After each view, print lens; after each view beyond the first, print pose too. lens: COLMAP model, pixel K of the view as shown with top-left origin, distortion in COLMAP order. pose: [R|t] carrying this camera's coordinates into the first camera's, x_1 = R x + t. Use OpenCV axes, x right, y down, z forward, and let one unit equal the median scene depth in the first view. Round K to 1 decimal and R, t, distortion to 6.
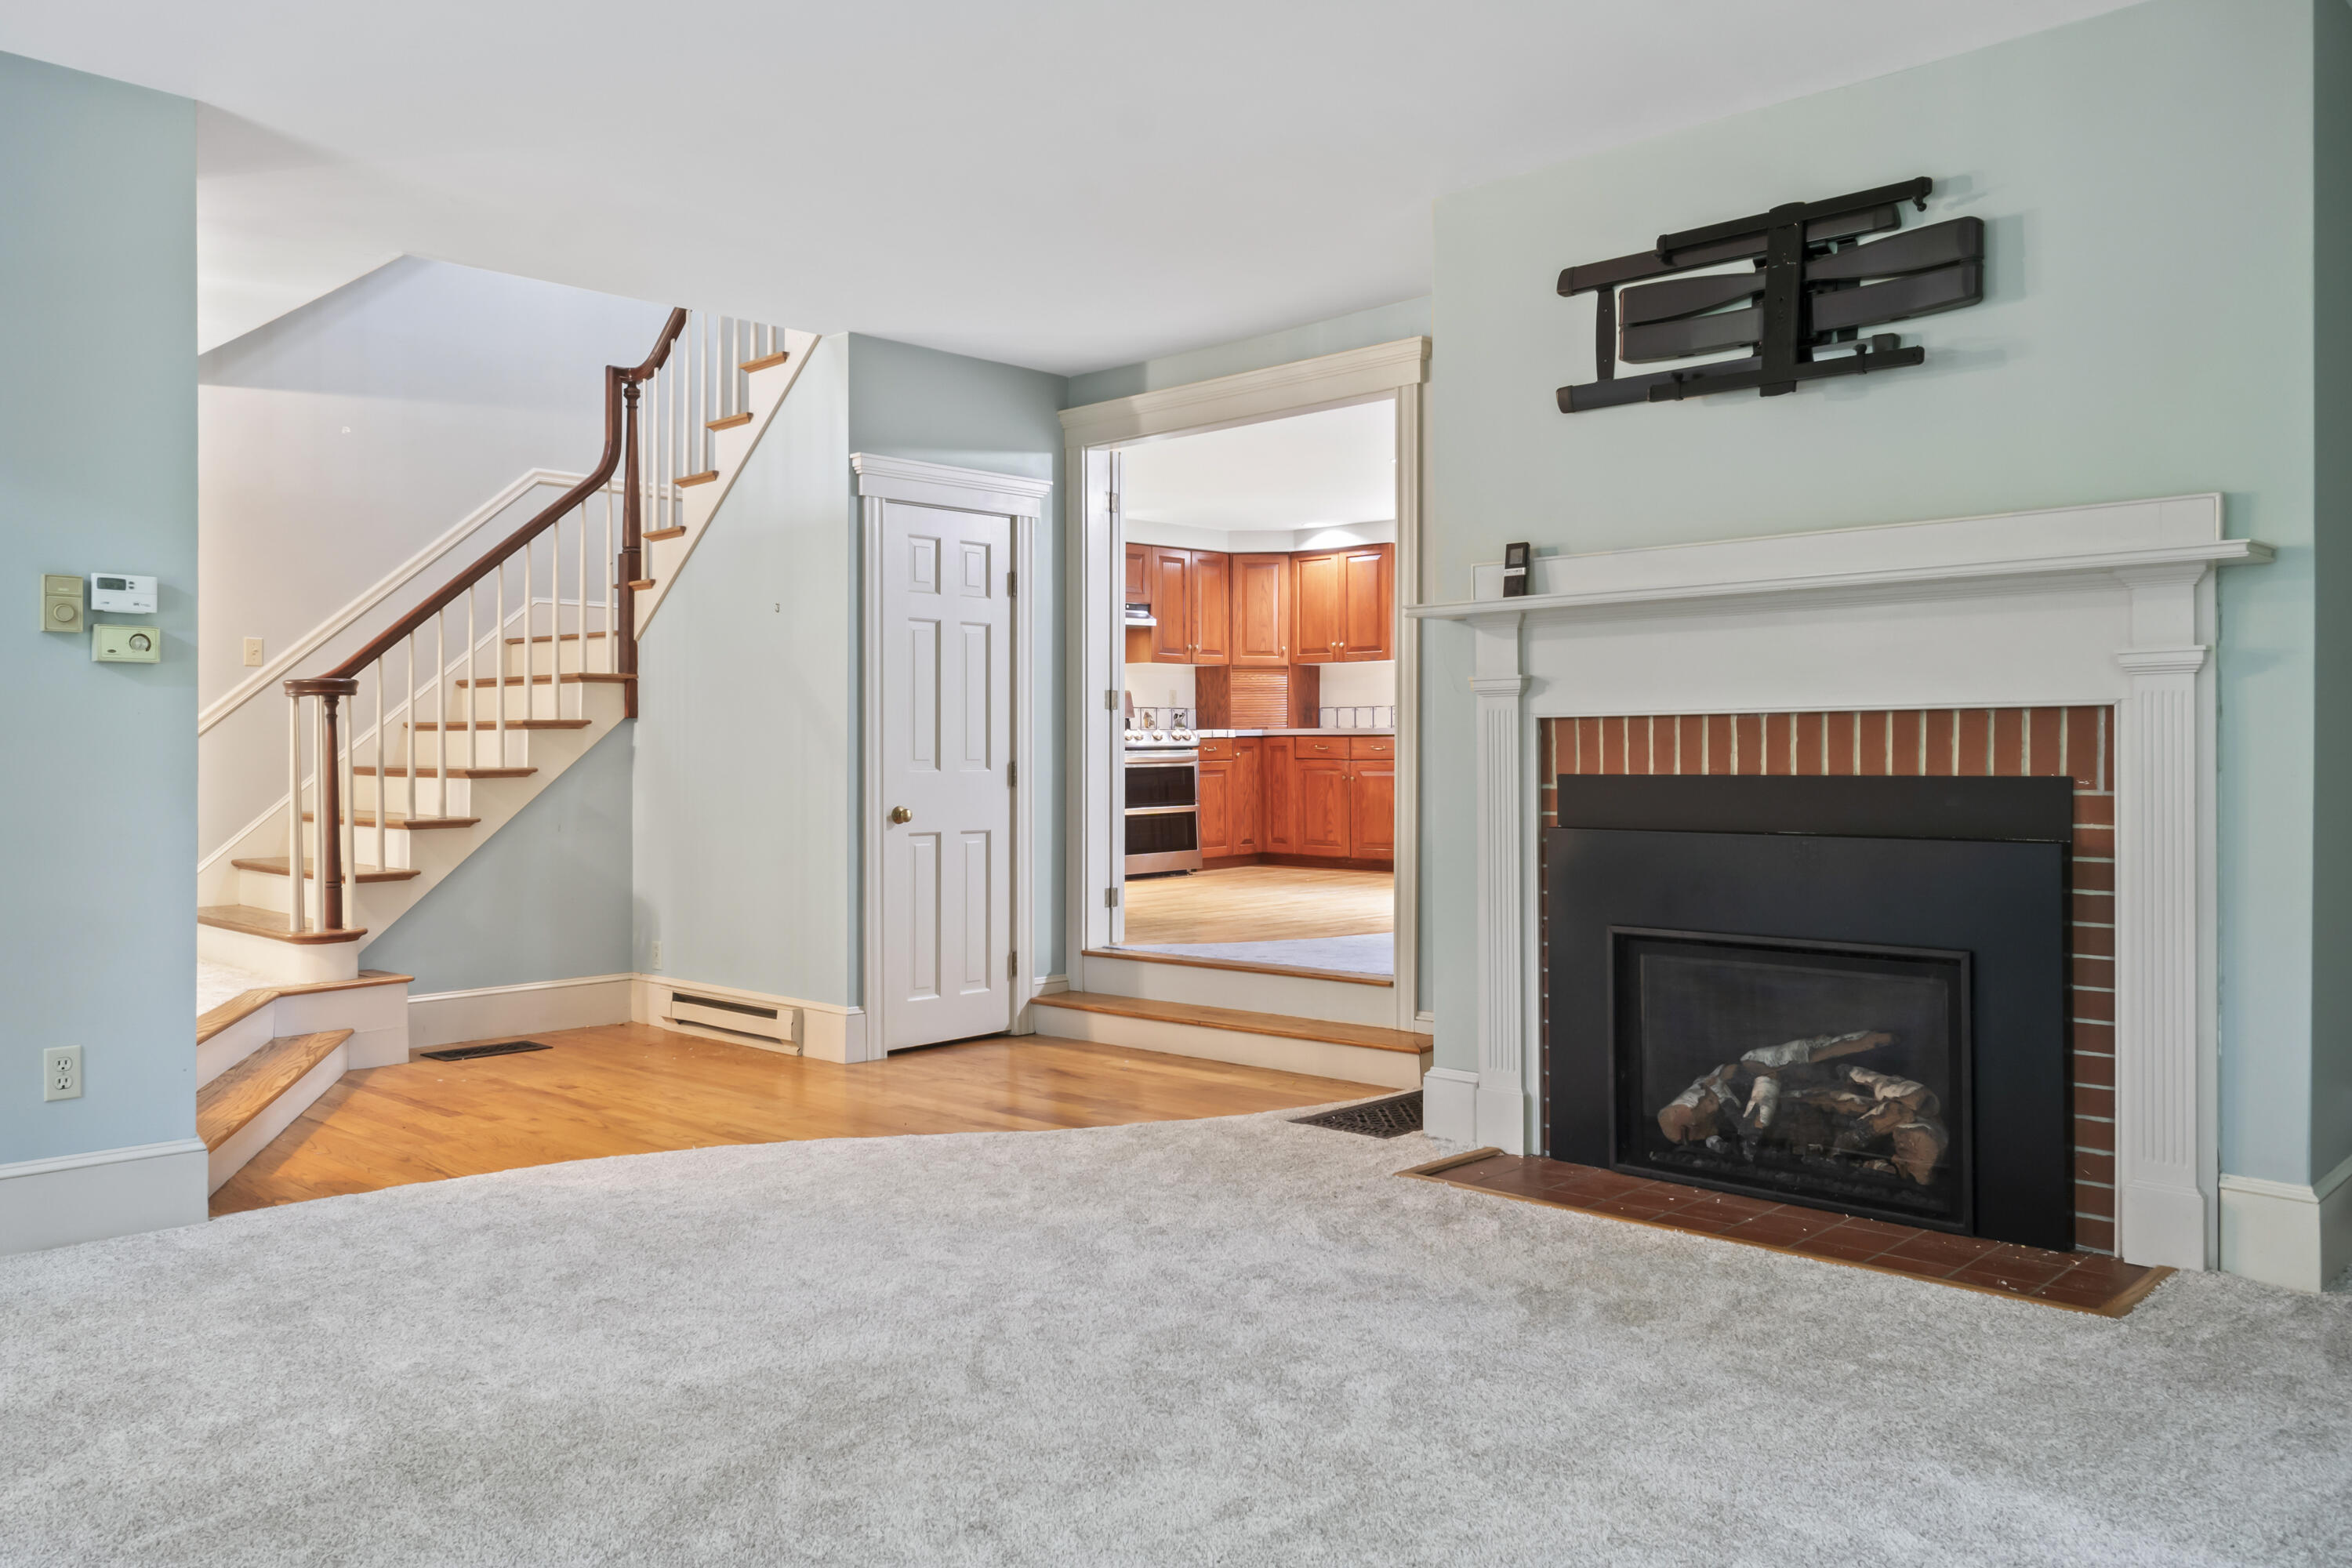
lens RADIAL K [[1819.9, 0, 1175.6], [0, 1819.9, 772.4], [0, 0, 1]] dist [-0.000959, -0.000018]
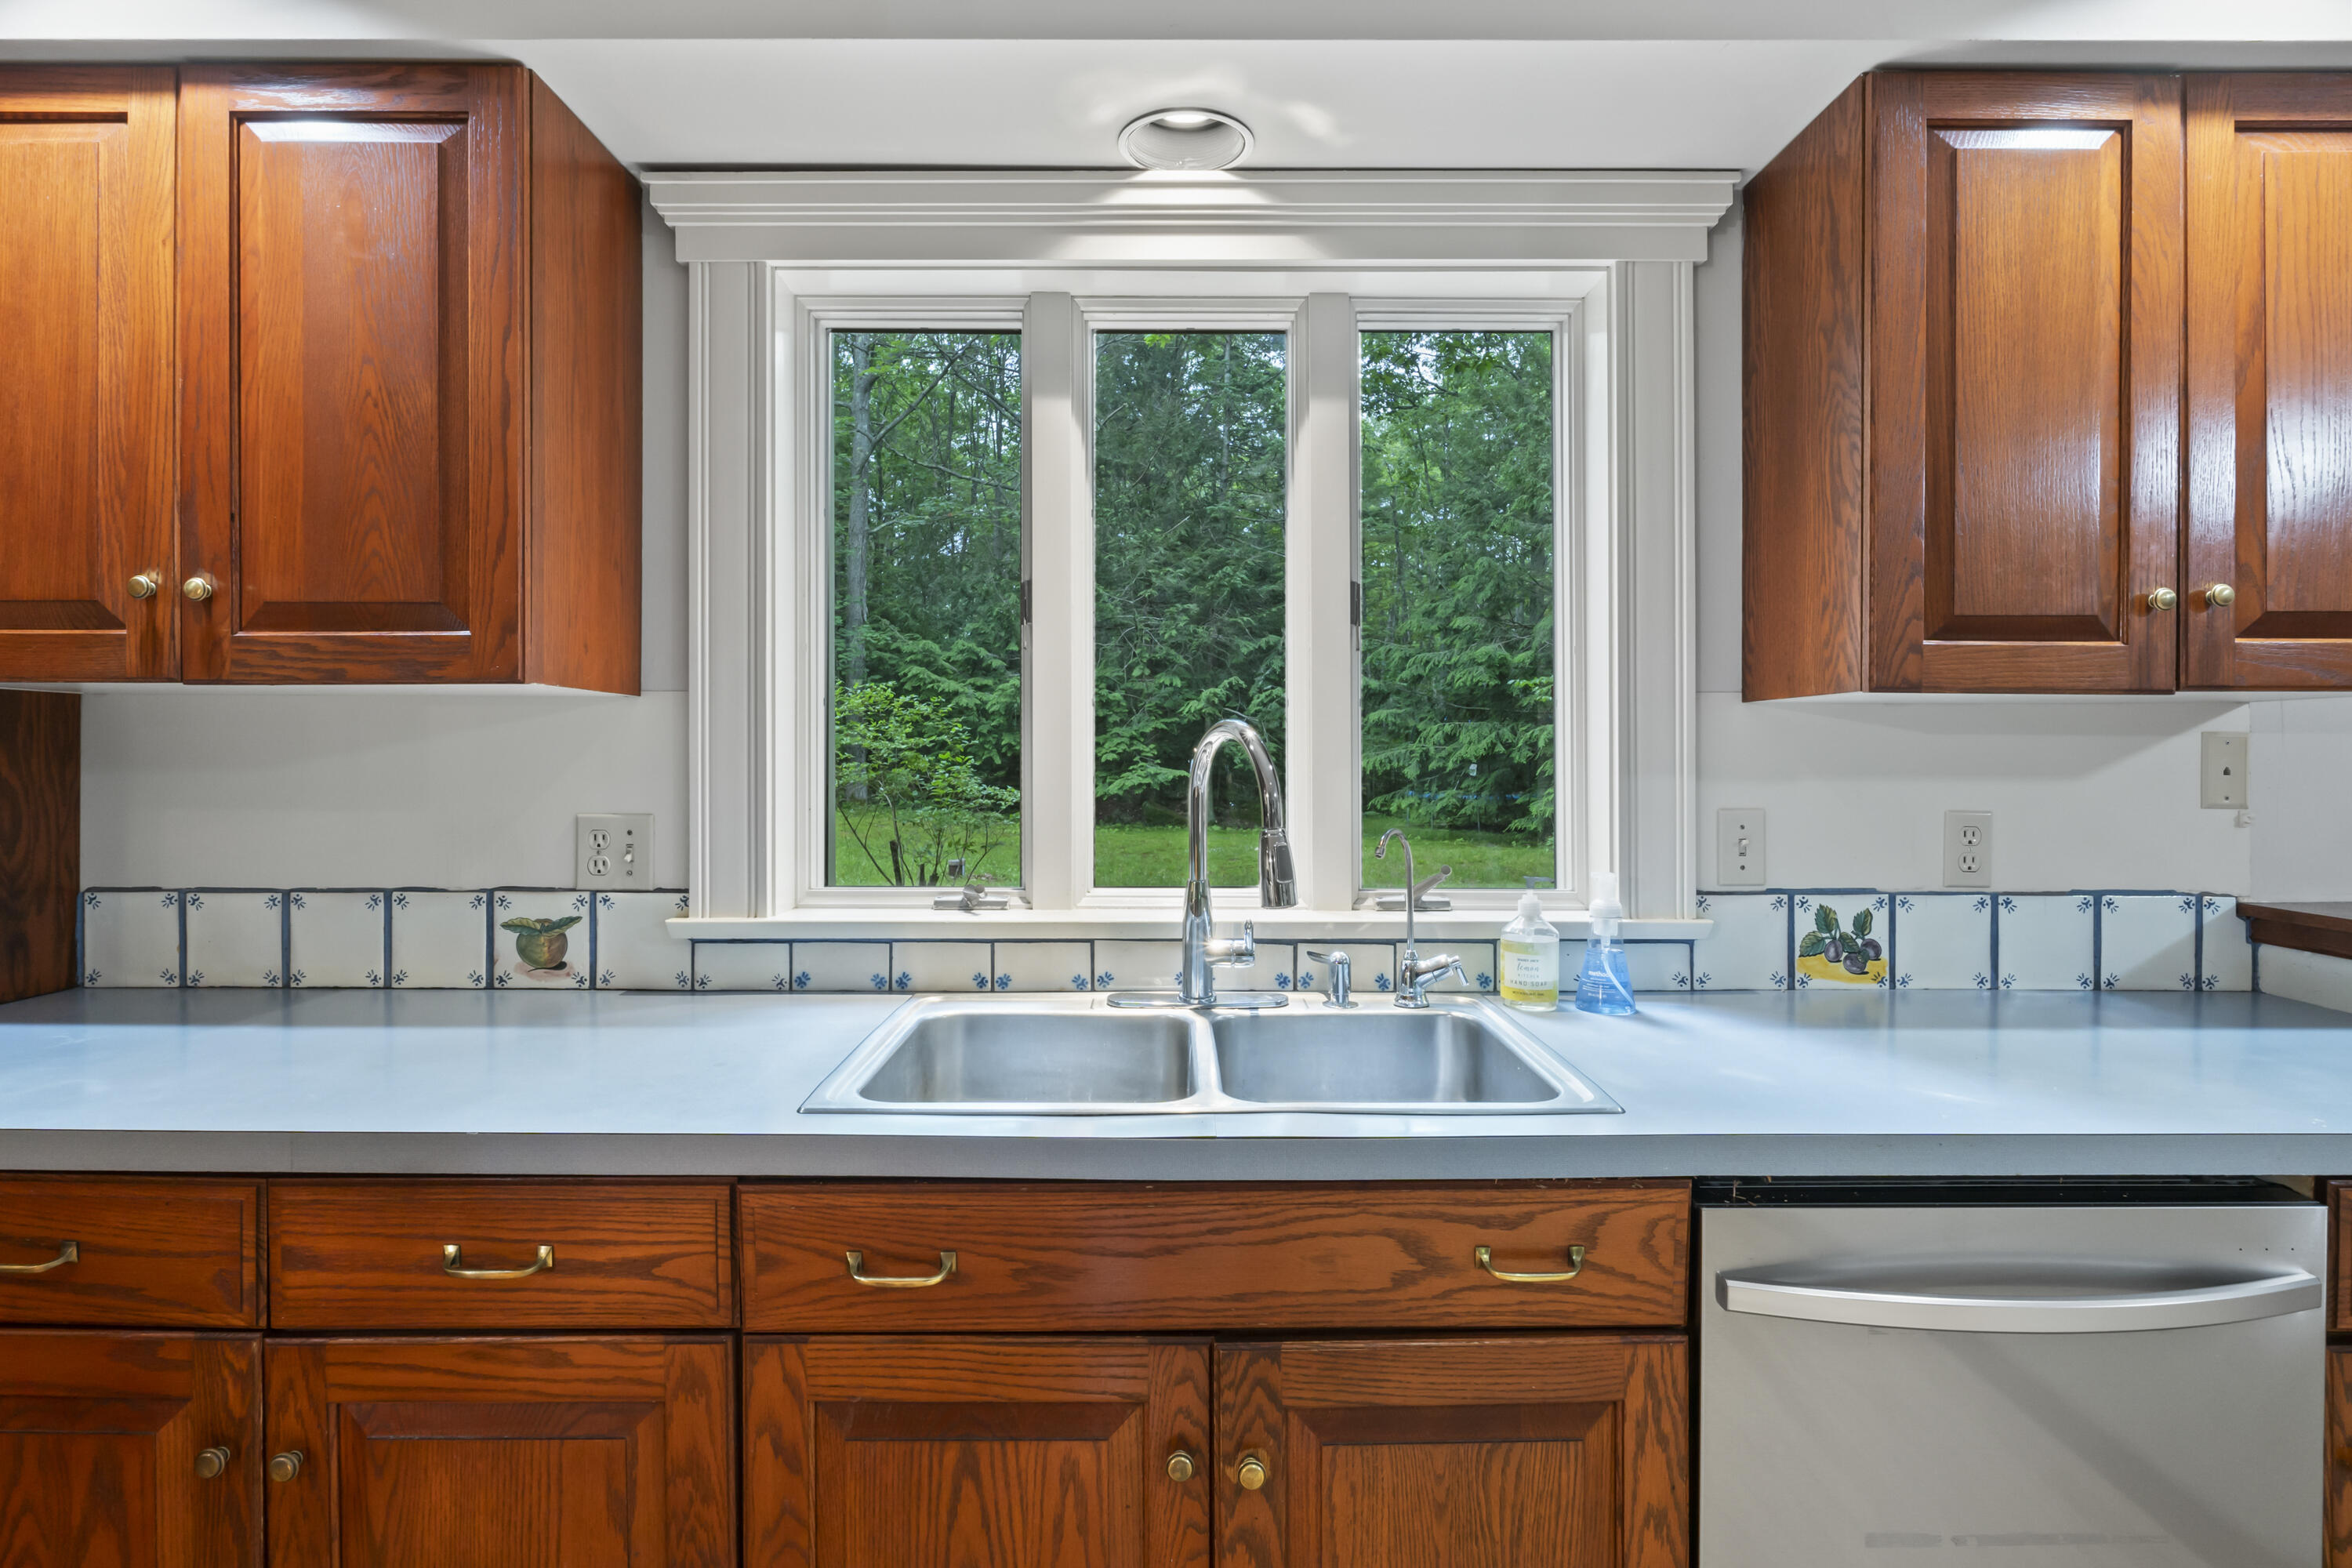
lens RADIAL K [[1200.3, 0, 1179.3], [0, 1200.3, 764.7], [0, 0, 1]] dist [-0.003864, -0.000558]
pose [[0.726313, 0.001509, 0.687363, 0.080301], [0.001688, 0.999991, -0.003978, -0.051603], [-0.687362, 0.004049, 0.726303, 0.846466]]
